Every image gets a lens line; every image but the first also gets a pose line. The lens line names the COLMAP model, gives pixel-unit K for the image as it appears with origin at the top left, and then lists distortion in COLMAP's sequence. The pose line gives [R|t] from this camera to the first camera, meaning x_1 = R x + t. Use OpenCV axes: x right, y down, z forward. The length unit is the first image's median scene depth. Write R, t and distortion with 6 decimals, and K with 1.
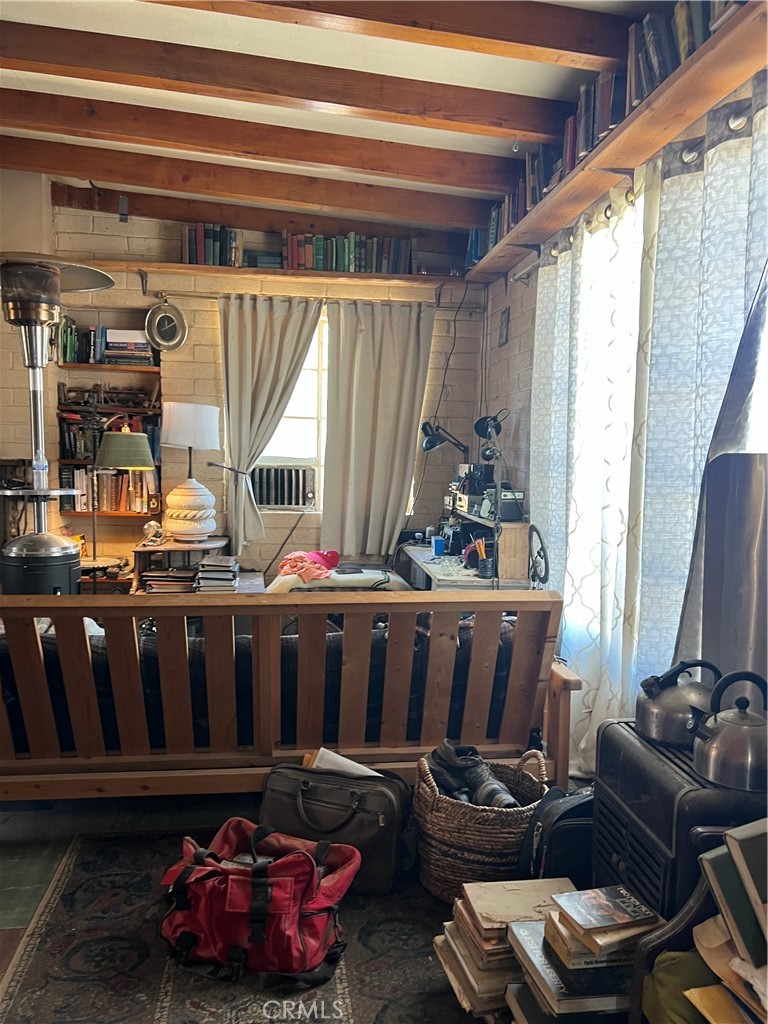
lens RADIAL K [[772.4, 0, 382.4], [0, 772.4, 519.7], [0, 0, 1]] dist [0.024996, -0.008066]
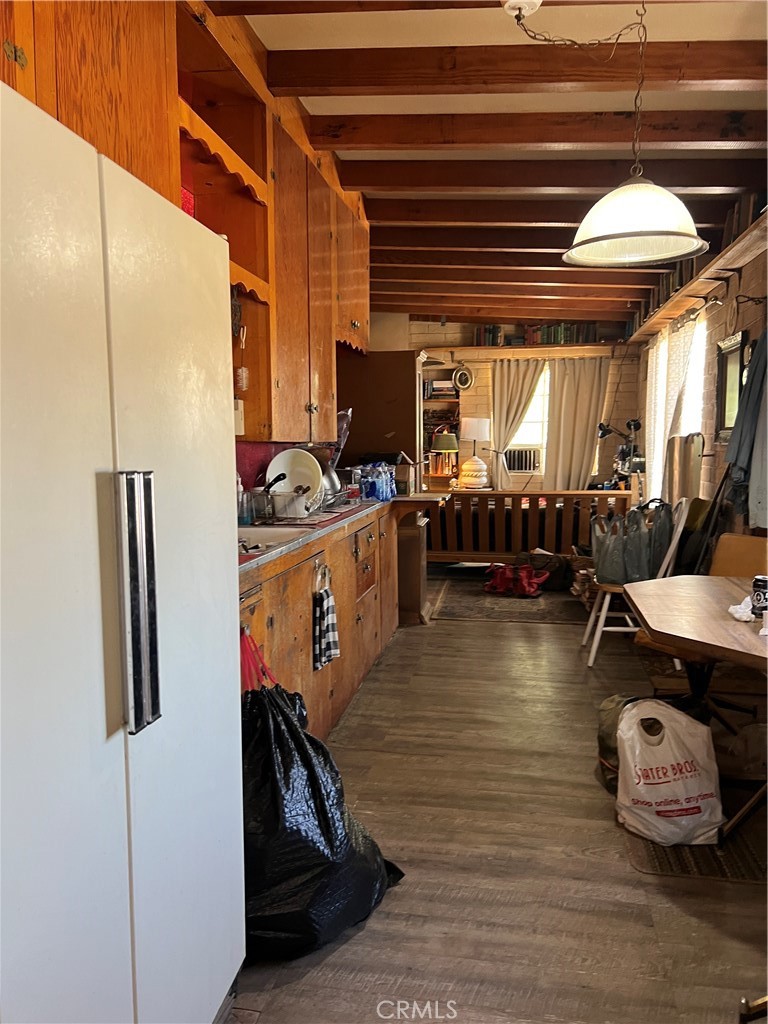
lens RADIAL K [[758.0, 0, 368.3], [0, 758.0, 530.5], [0, 0, 1]] dist [0.094981, -0.002038]
pose [[0.948663, 0.014910, -0.315936, 0.106396], [-0.007263, 0.999652, 0.025365, 0.087130], [0.316204, -0.021768, 0.948441, -0.902171]]
